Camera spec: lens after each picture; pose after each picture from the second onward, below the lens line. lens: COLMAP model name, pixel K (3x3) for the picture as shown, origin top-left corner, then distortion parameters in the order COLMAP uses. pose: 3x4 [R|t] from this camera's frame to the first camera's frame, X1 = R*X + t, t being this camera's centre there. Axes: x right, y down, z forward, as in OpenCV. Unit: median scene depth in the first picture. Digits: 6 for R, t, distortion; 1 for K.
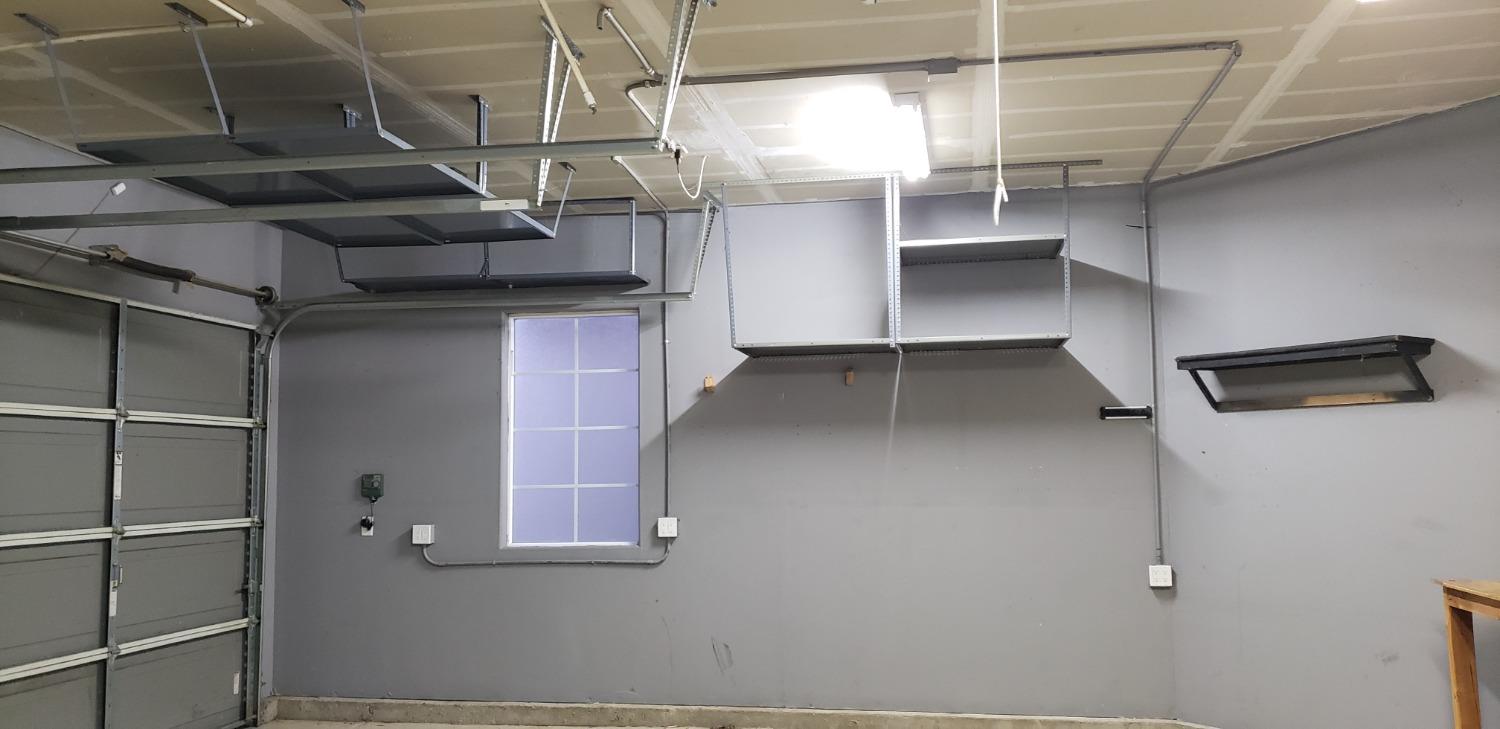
lens RADIAL K [[1155.9, 0, 750.0], [0, 1155.9, 364.5], [0, 0, 1]] dist [0.009883, -0.000437]
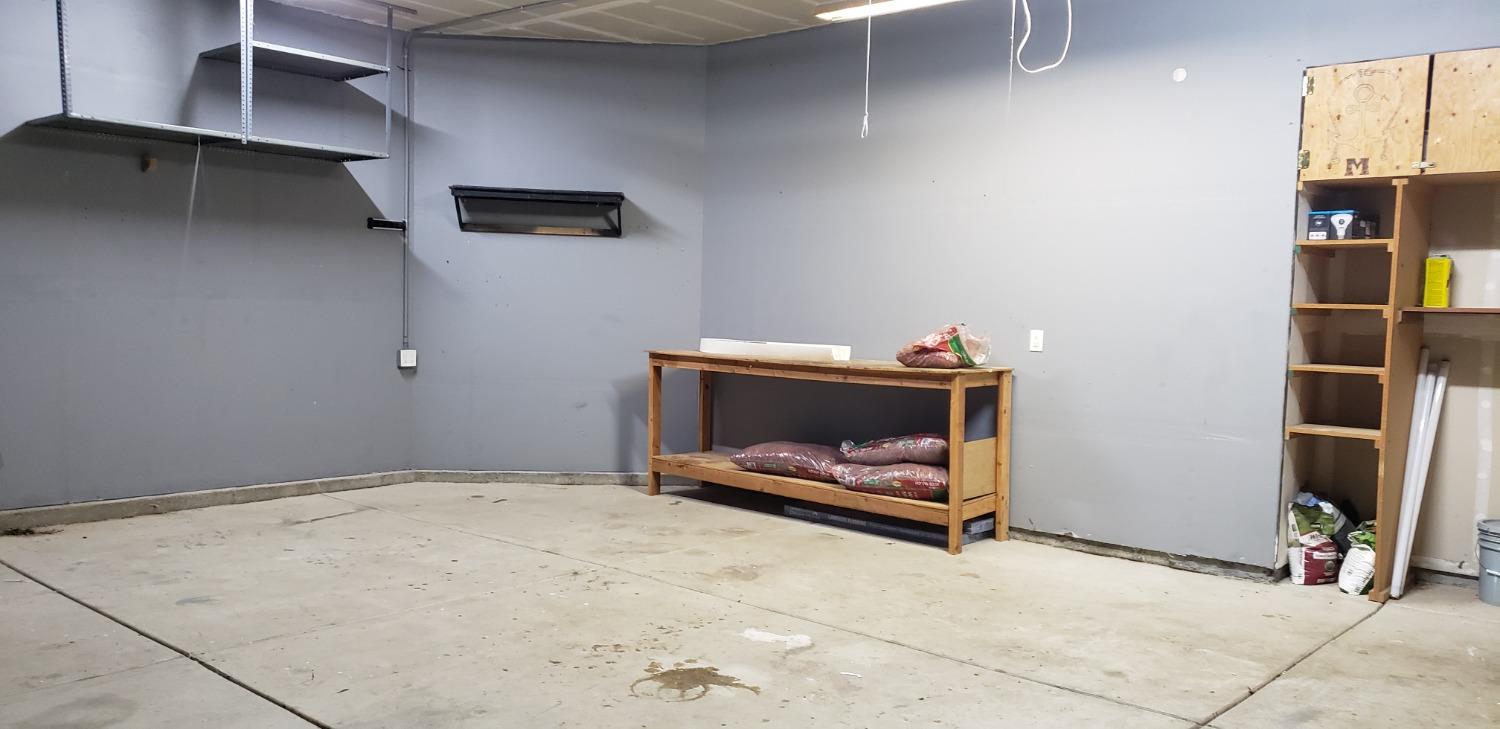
lens RADIAL K [[1155.9, 0, 750.0], [0, 1155.9, 364.5], [0, 0, 1]] dist [0.009883, -0.000437]
pose [[0.506934, -0.019922, 0.861754, -0.533900], [-0.119672, 0.988425, 0.093249, 0.029038], [-0.853637, -0.150398, 0.498682, 0.065374]]
